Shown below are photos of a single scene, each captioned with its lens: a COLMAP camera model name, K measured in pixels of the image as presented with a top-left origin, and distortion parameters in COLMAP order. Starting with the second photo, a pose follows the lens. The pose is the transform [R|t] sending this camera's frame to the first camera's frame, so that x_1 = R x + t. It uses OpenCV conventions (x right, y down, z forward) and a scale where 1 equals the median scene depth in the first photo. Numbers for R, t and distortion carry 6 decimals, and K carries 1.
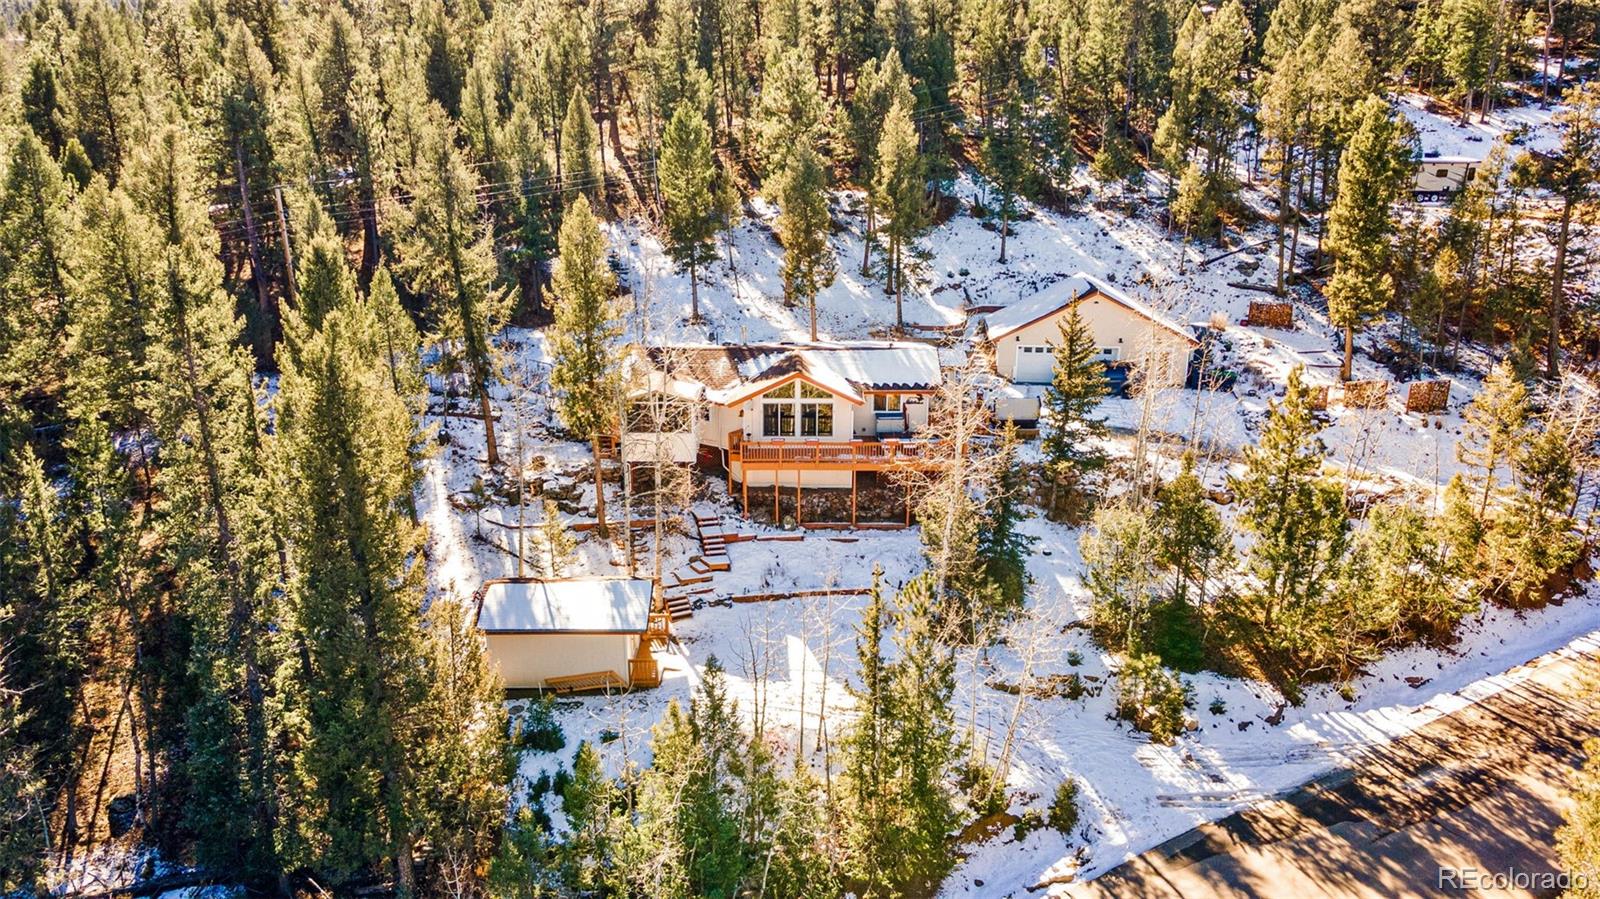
lens RADIAL K [[1154.5, 0, 799.8], [0, 1154.5, 448.8], [0, 0, 1]] dist [0.021940, 0.019165]
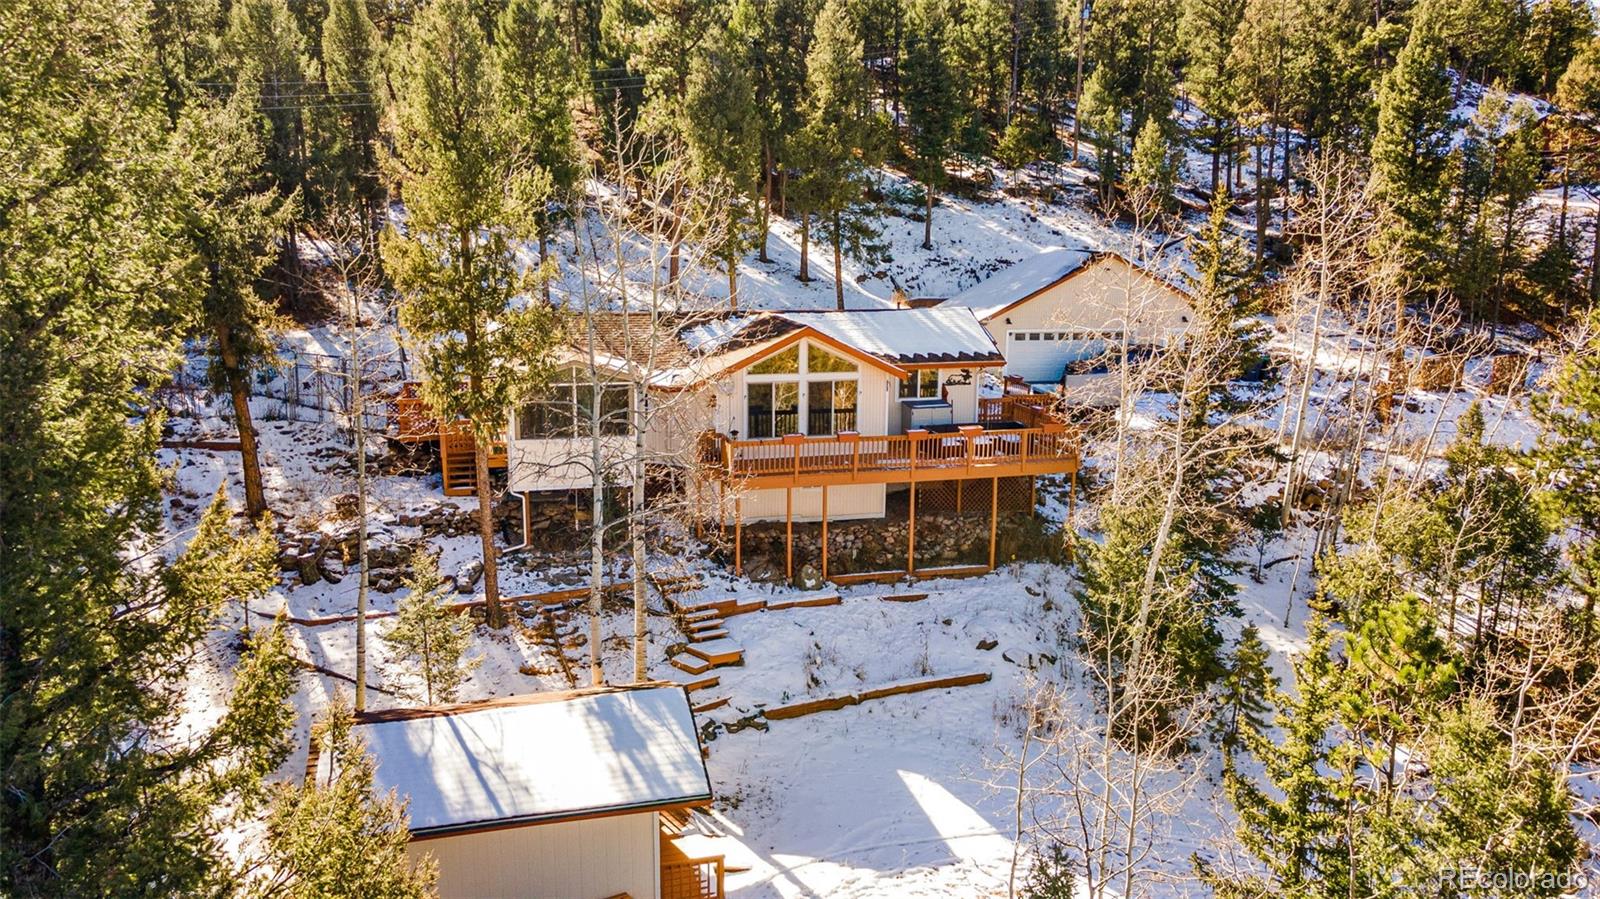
lens RADIAL K [[1154.5, 0, 793.3], [0, 1154.5, 452.0], [0, 0, 1]] dist [0.021940, 0.019165]
pose [[0.966993, -0.045955, 0.250625, -0.148093], [0.069375, 0.993927, -0.085423, 0.045492], [-0.245177, 0.099991, 0.964308, 0.382189]]
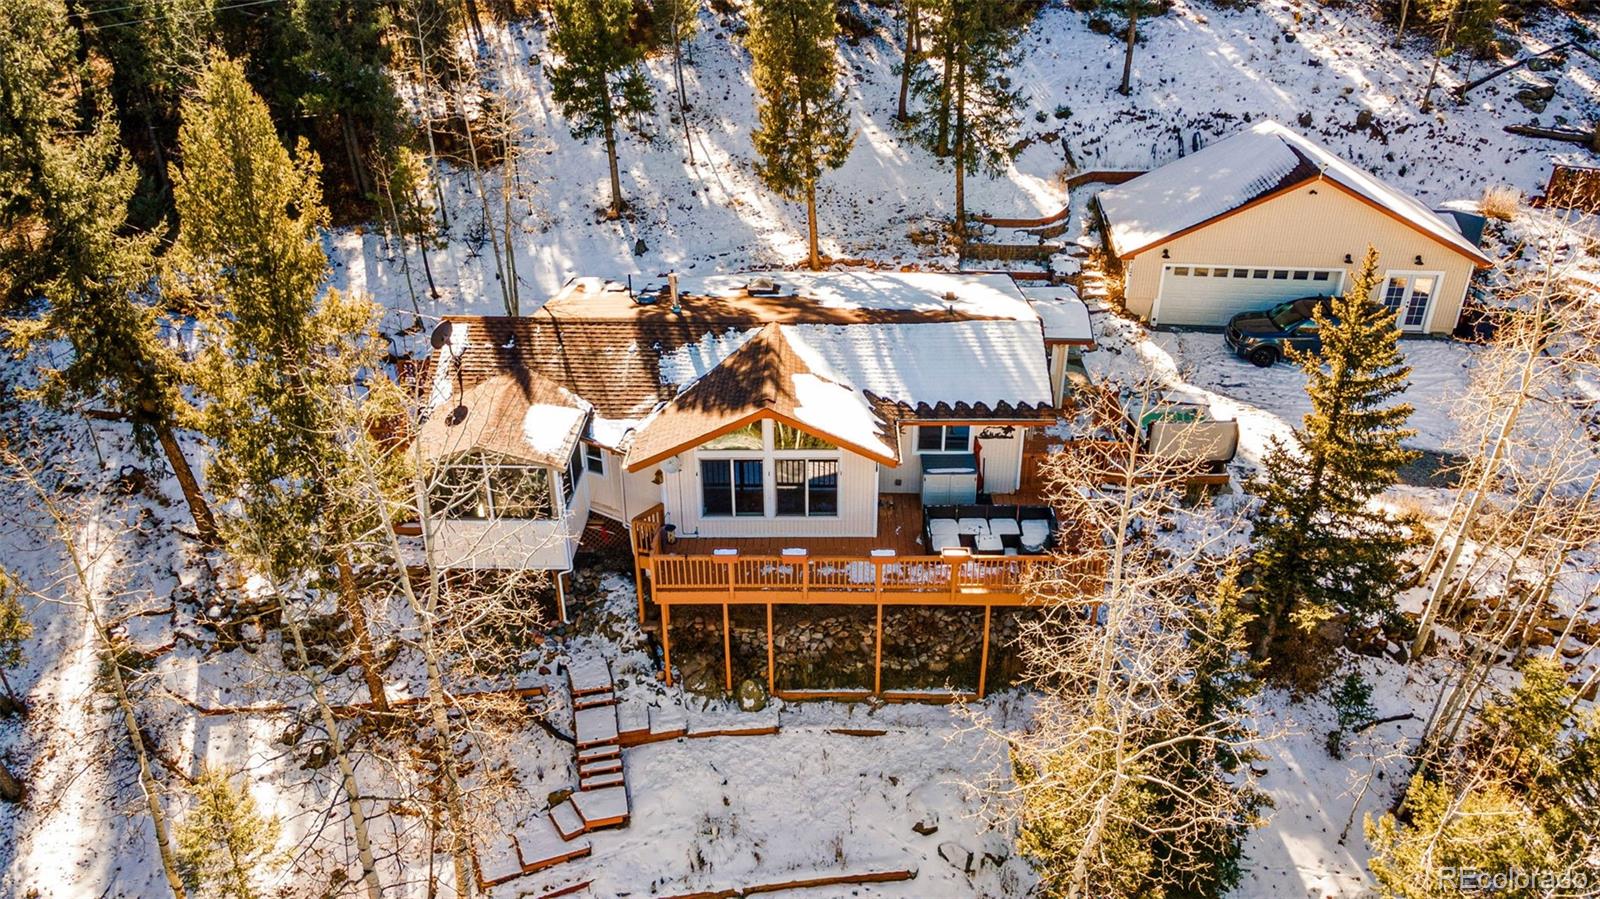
lens RADIAL K [[1154.5, 0, 800.6], [0, 1154.5, 447.7], [0, 0, 1]] dist [0.021940, 0.019165]
pose [[0.999743, 0.000106, -0.022660, 0.022115], [0.004479, 0.979338, 0.202179, -0.134170], [0.022214, -0.202229, 0.979086, 0.466731]]
